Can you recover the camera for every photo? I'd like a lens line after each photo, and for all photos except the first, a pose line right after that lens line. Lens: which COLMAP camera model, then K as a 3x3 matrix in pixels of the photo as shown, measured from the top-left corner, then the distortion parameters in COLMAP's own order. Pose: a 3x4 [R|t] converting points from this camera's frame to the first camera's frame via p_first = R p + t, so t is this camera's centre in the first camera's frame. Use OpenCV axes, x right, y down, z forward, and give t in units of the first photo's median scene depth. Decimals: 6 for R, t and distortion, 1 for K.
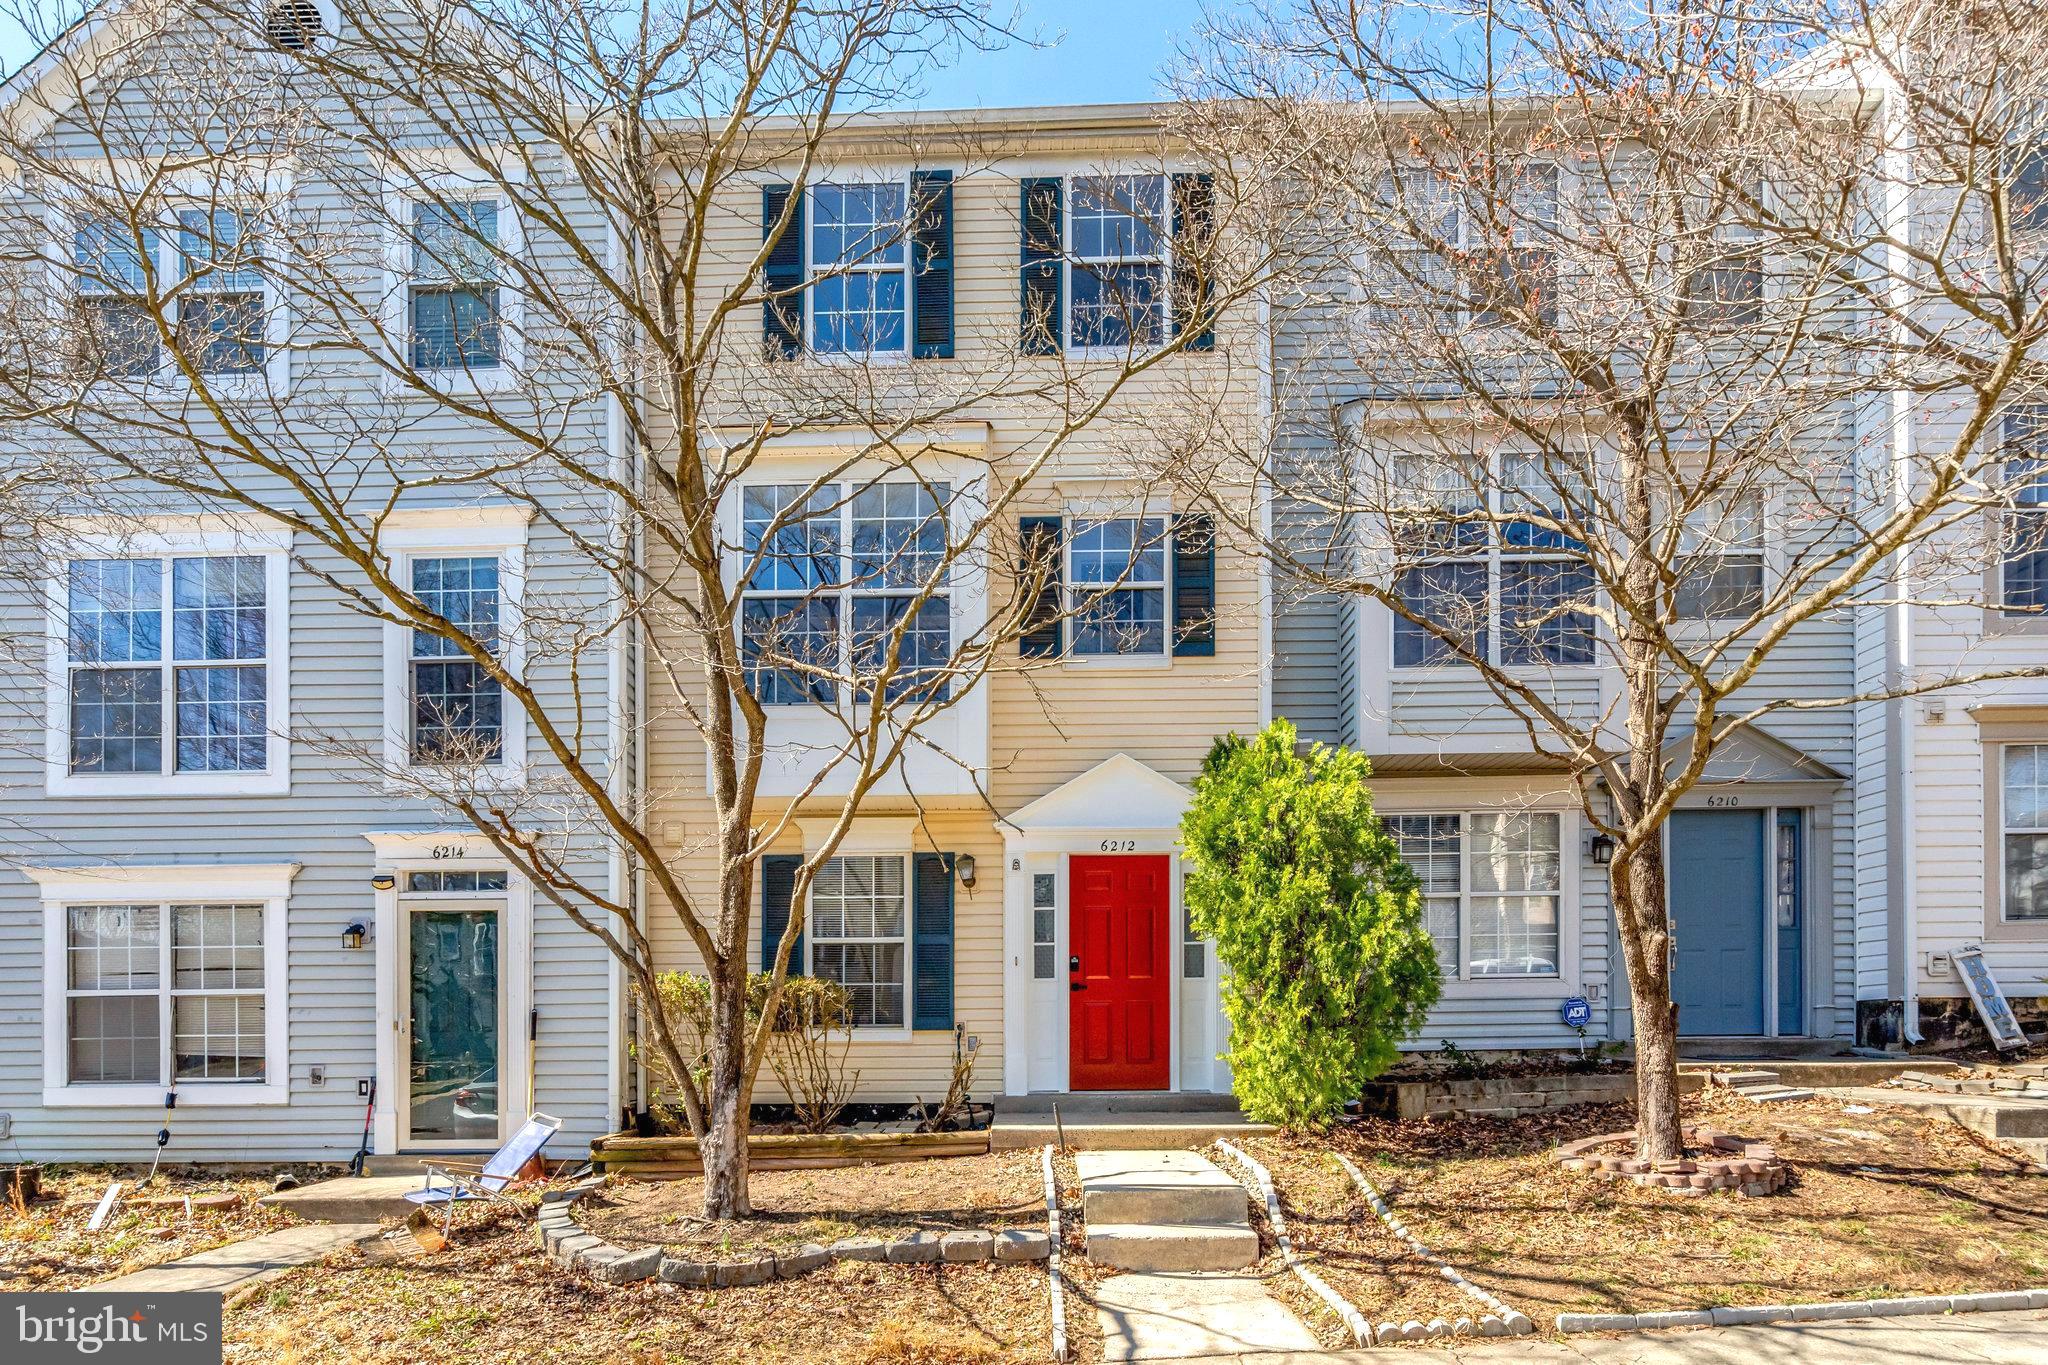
lens RADIAL K [[1020.8, 0, 1023.6], [0, 1020.8, 802.4], [0, 0, 1]] dist [-0.000009, 0.000384]
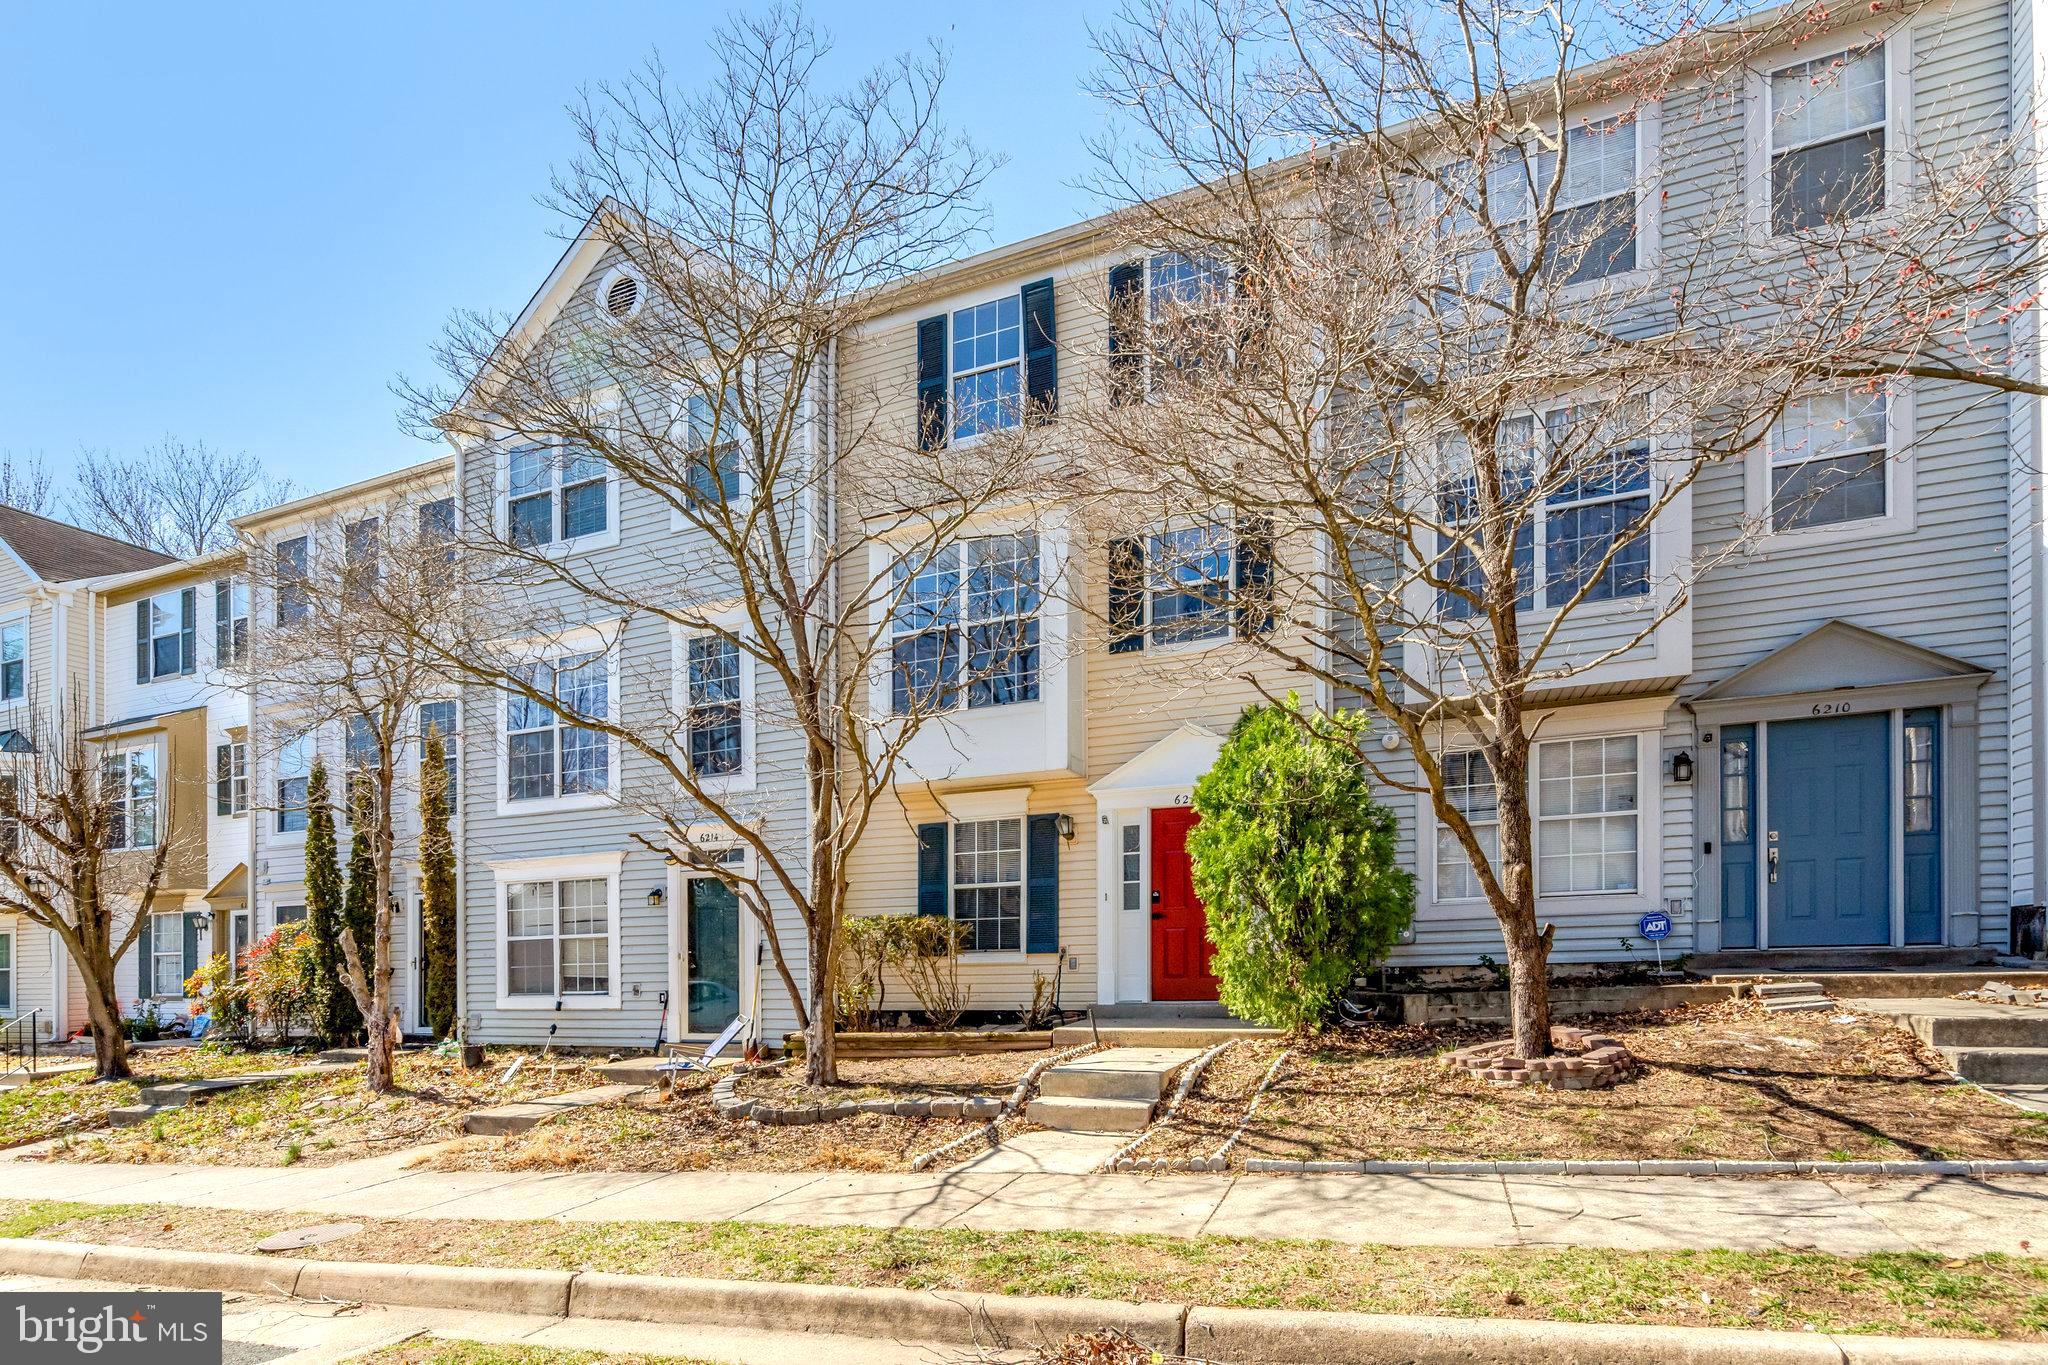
lens RADIAL K [[919.1, 0, 1024.0], [0, 919.1, 682.5], [0, 0, 1]] dist [0.000079, 0.000561]
pose [[0.947849, -0.103461, -0.301459, 0.319711], [0.084711, 0.993605, -0.074658, -0.039325], [0.307255, 0.045227, 0.950552, -0.156069]]
